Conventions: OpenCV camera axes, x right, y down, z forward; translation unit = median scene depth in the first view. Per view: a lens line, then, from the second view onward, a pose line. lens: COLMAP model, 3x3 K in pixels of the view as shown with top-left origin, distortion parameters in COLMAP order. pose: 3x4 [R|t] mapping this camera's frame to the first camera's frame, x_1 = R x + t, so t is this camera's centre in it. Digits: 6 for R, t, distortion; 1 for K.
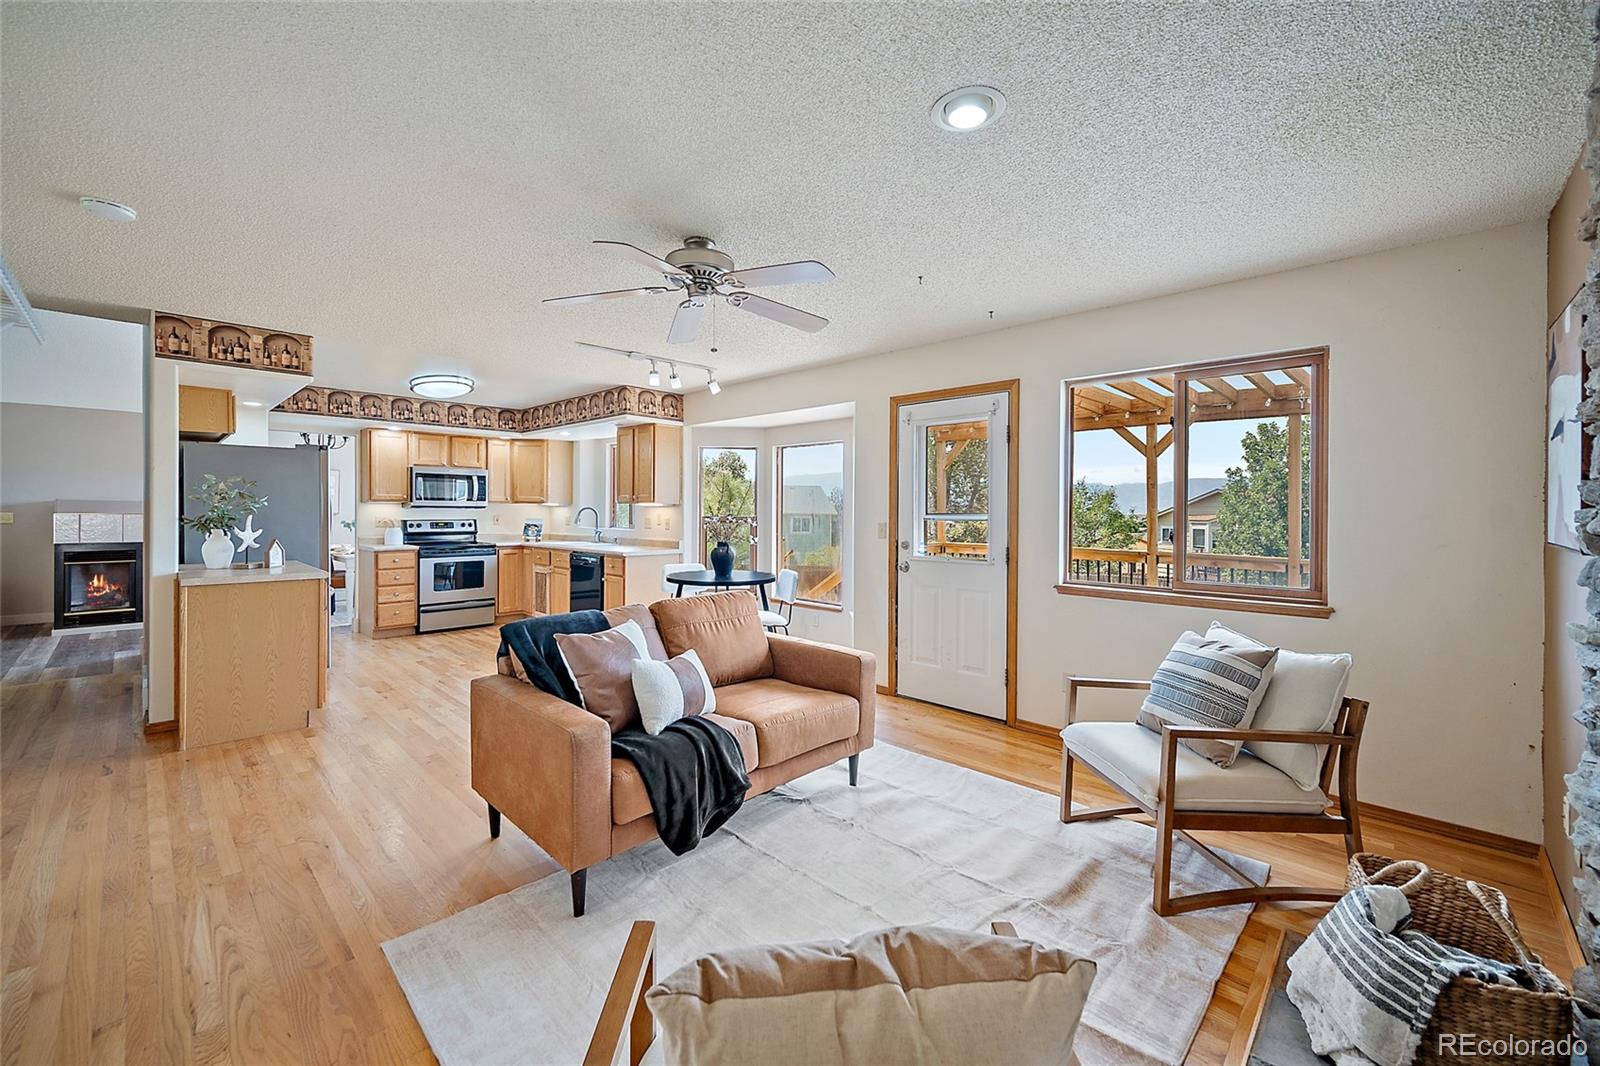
lens RADIAL K [[646.7, 0, 796.5], [0, 646.7, 502.6], [0, 0, 1]] dist [0.000309, -0.000047]
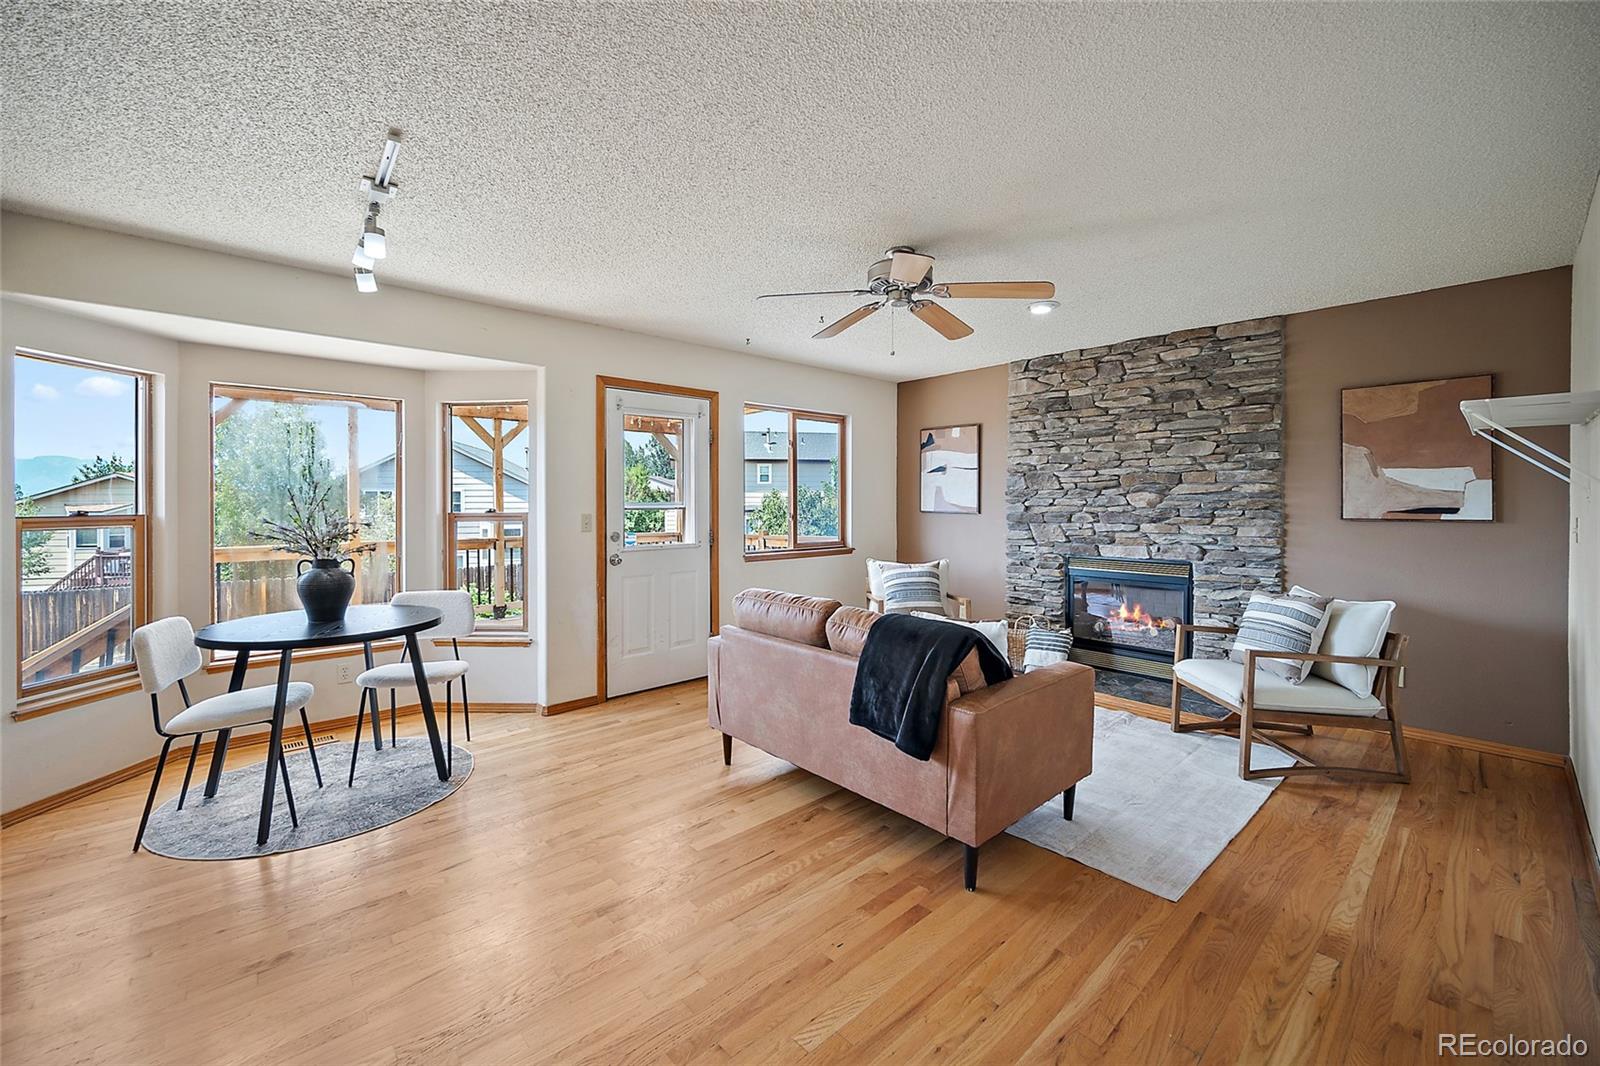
lens RADIAL K [[646.7, 0, 796.5], [0, 646.7, 502.6], [0, 0, 1]] dist [0.000309, -0.000047]
pose [[0.056590, -0.007437, 0.998370, -0.742566], [-0.010009, 0.999918, 0.008016, 0.005594], [-0.998347, -0.010447, 0.056511, 0.667931]]
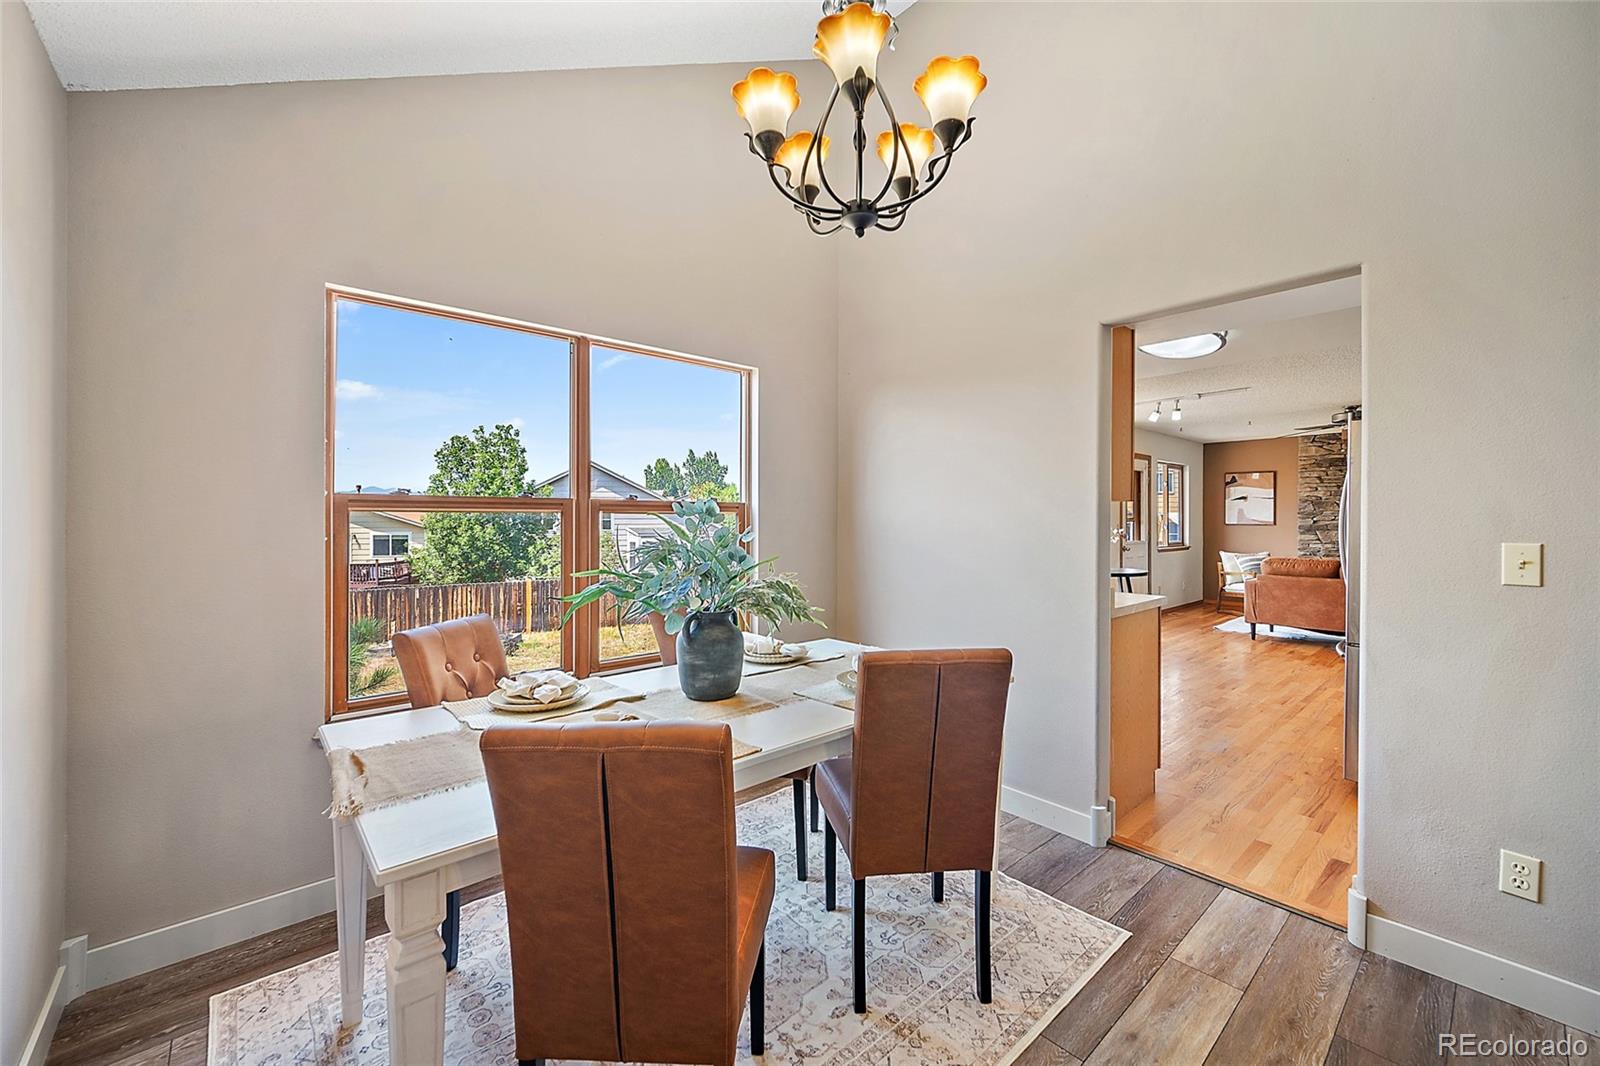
lens RADIAL K [[644.2, 0, 793.7], [0, 644.2, 521.1], [0, 0, 1]] dist [-0.001442, -0.000236]
pose [[0.058113, -0.009775, 0.998262, -1.601651], [-0.012214, 0.999870, 0.010502, 0.017031], [-0.998235, -0.012803, 0.057986, 1.769362]]
